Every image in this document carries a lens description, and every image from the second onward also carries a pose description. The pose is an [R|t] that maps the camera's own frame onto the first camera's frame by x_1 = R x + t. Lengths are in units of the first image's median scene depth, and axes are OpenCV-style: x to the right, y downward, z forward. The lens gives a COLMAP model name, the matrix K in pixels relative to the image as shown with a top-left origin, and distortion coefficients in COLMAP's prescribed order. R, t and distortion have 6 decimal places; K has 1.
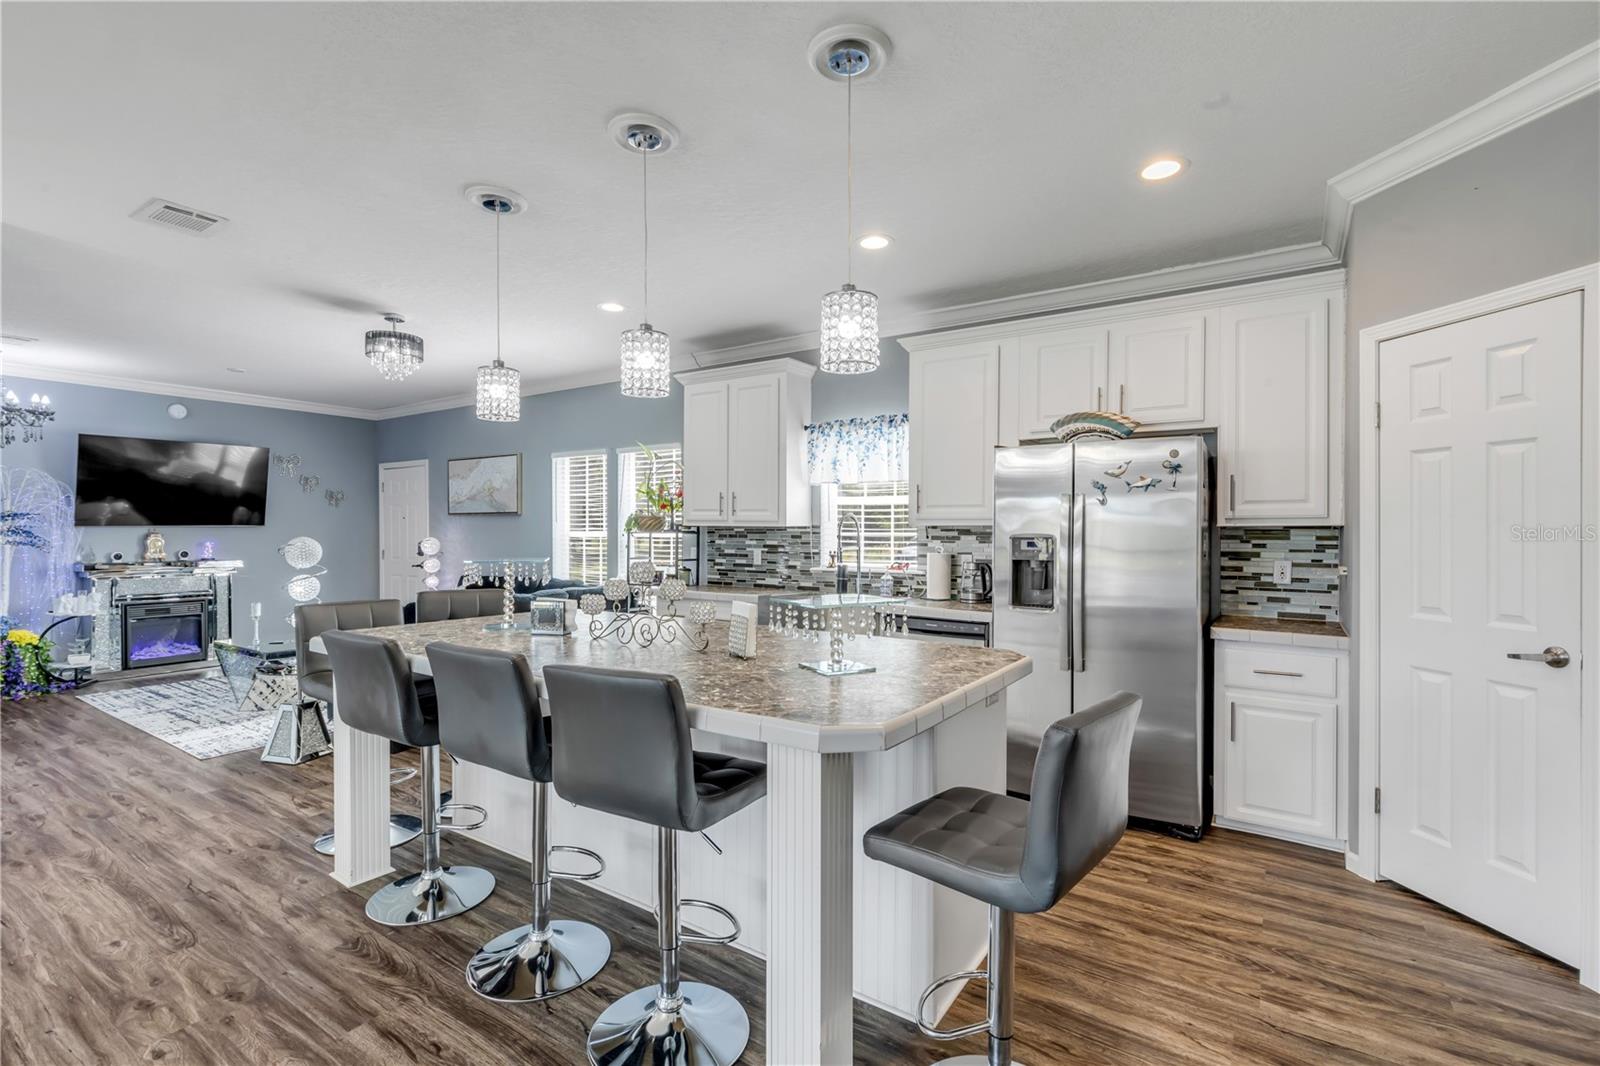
lens RADIAL K [[724.2, 0, 789.4], [0, 724.2, 532.4], [0, 0, 1]] dist [0.004616, -0.002487]
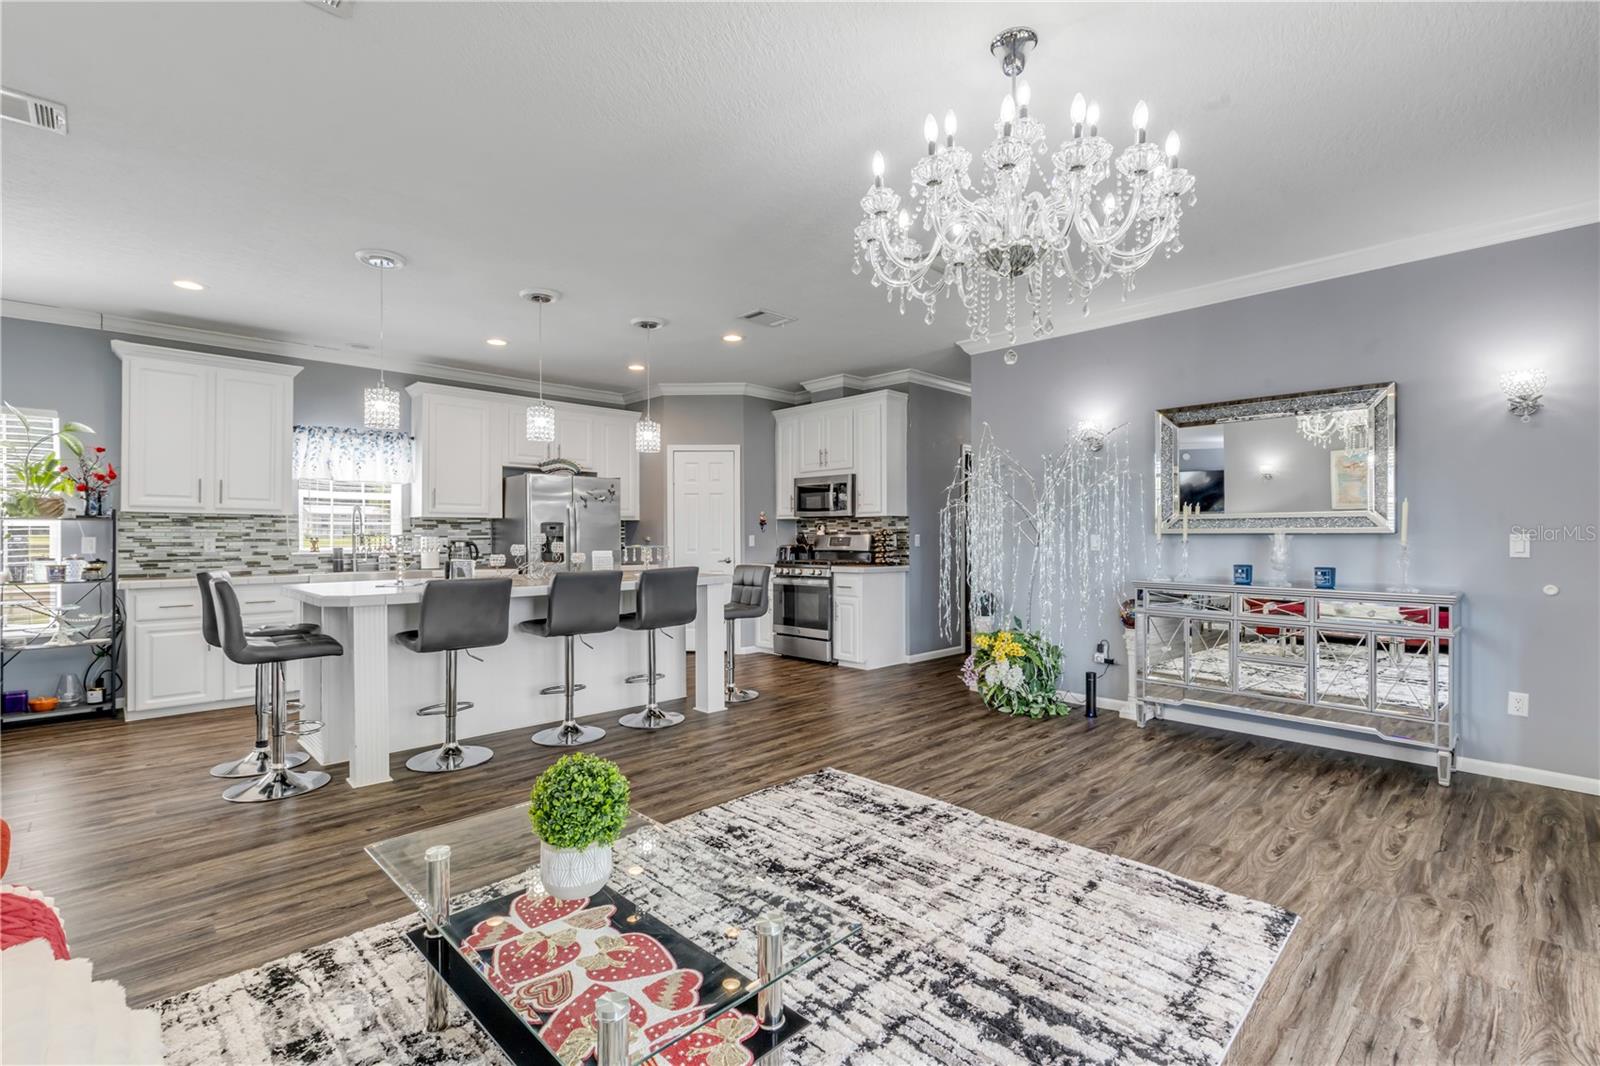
lens RADIAL K [[724.2, 0, 806.9], [0, 724.2, 531.4], [0, 0, 1]] dist [0.004616, -0.002487]
pose [[0.199529, 0.001494, 0.979891, -1.031706], [0.003240, 0.999992, -0.002184, 0.023957], [-0.979887, 0.003611, 0.199522, -0.005396]]
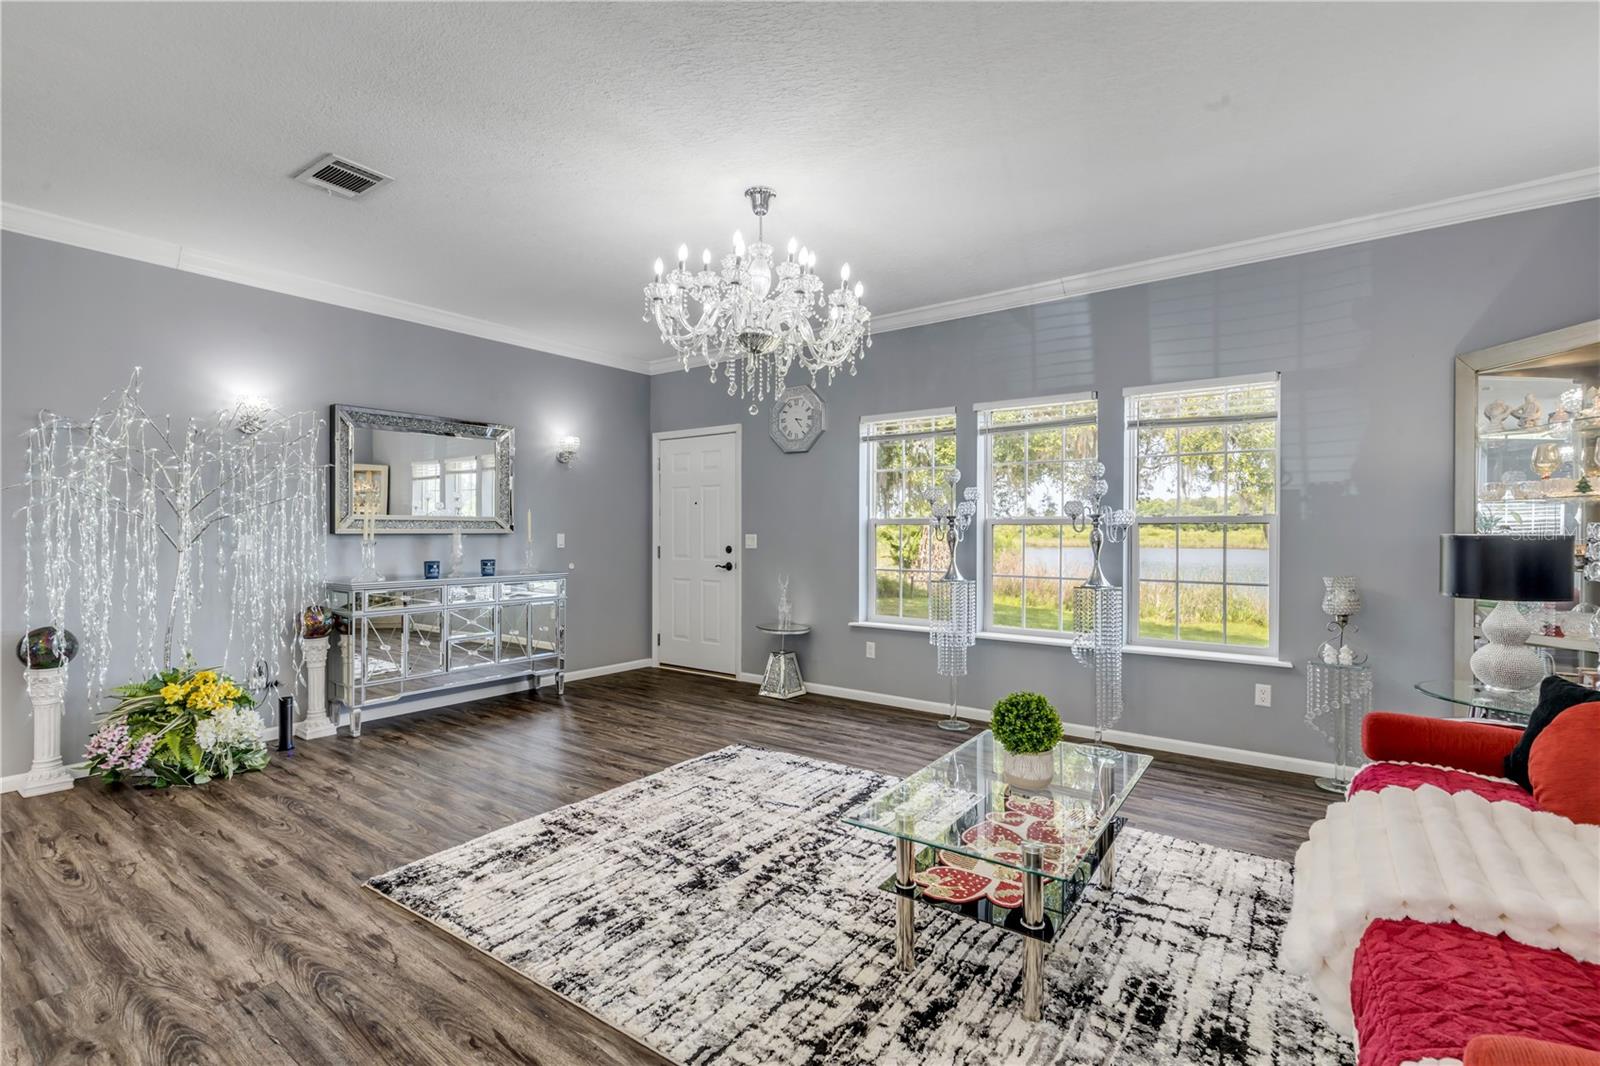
lens RADIAL K [[724.2, 0, 790.8], [0, 724.2, 534.9], [0, 0, 1]] dist [0.004616, -0.002487]
pose [[-0.999147, -0.001089, 0.041273, -0.575010], [-0.000865, 0.999985, 0.005424, 0.021983], [-0.041278, 0.005383, -0.999133, 0.666210]]
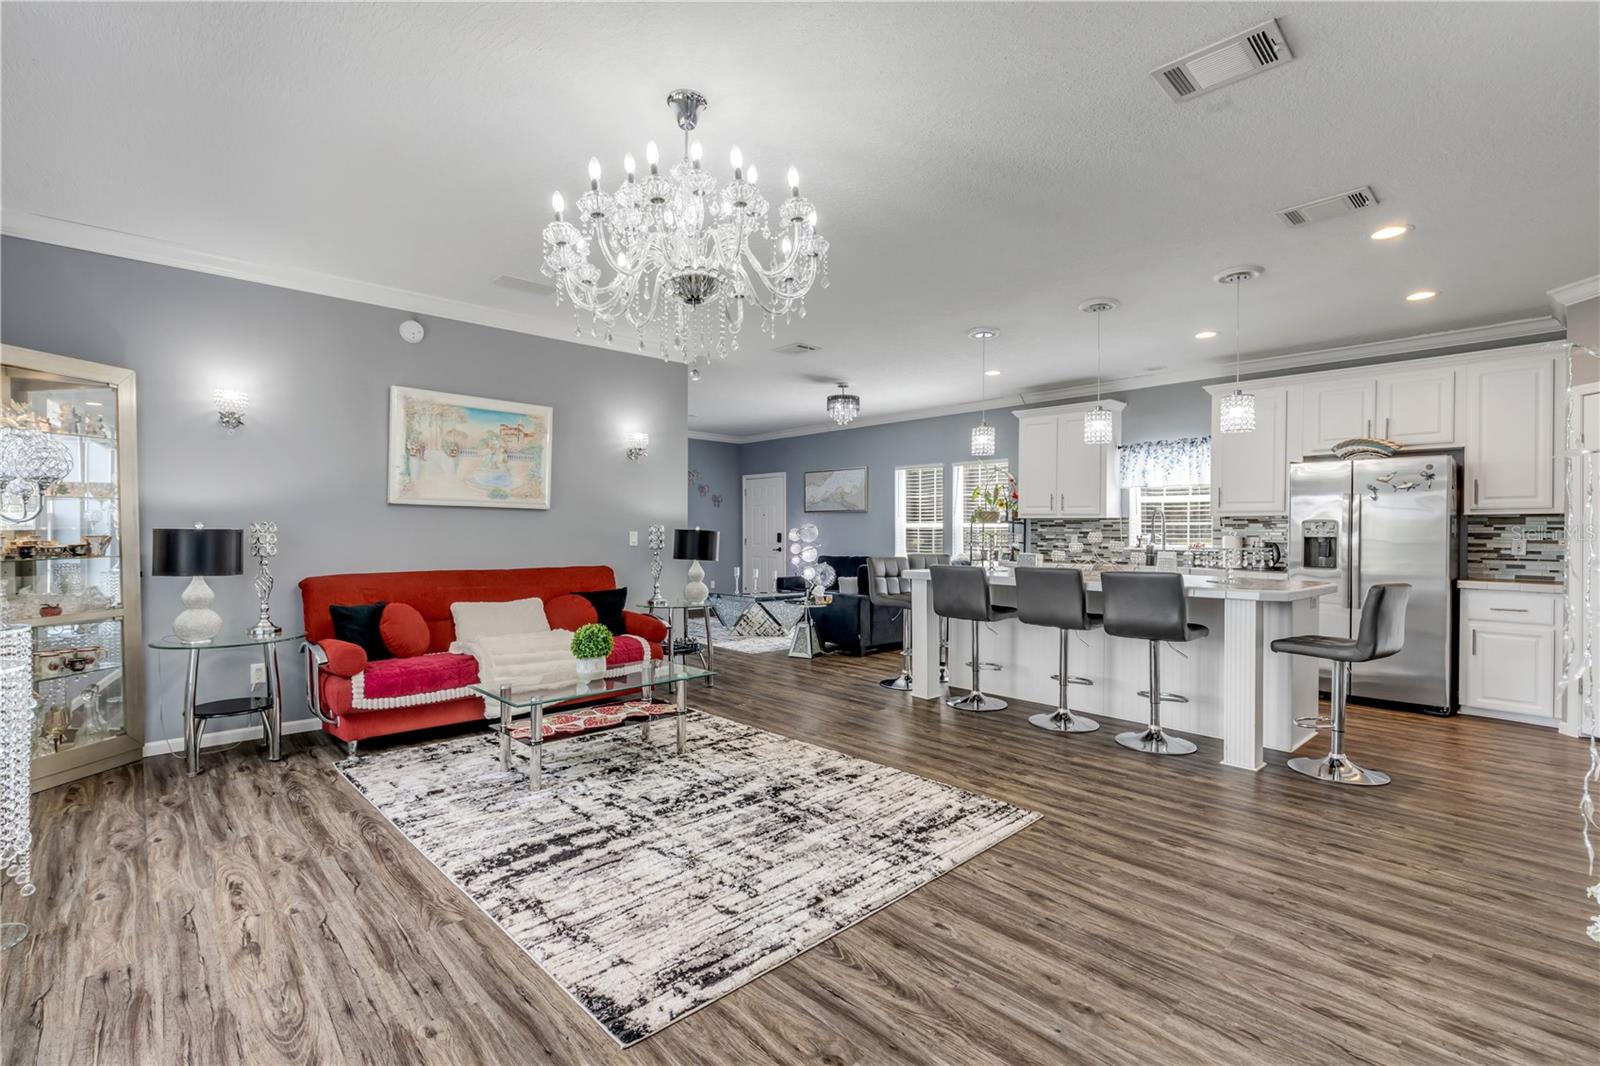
lens RADIAL K [[724.2, 0, 784.6], [0, 724.2, 534.1], [0, 0, 1]] dist [0.004616, -0.002487]
pose [[0.971471, 0.004168, -0.237124, -0.305825], [-0.003905, 0.999991, 0.001580, 0.026023], [0.237128, -0.000609, 0.971478, -0.579308]]
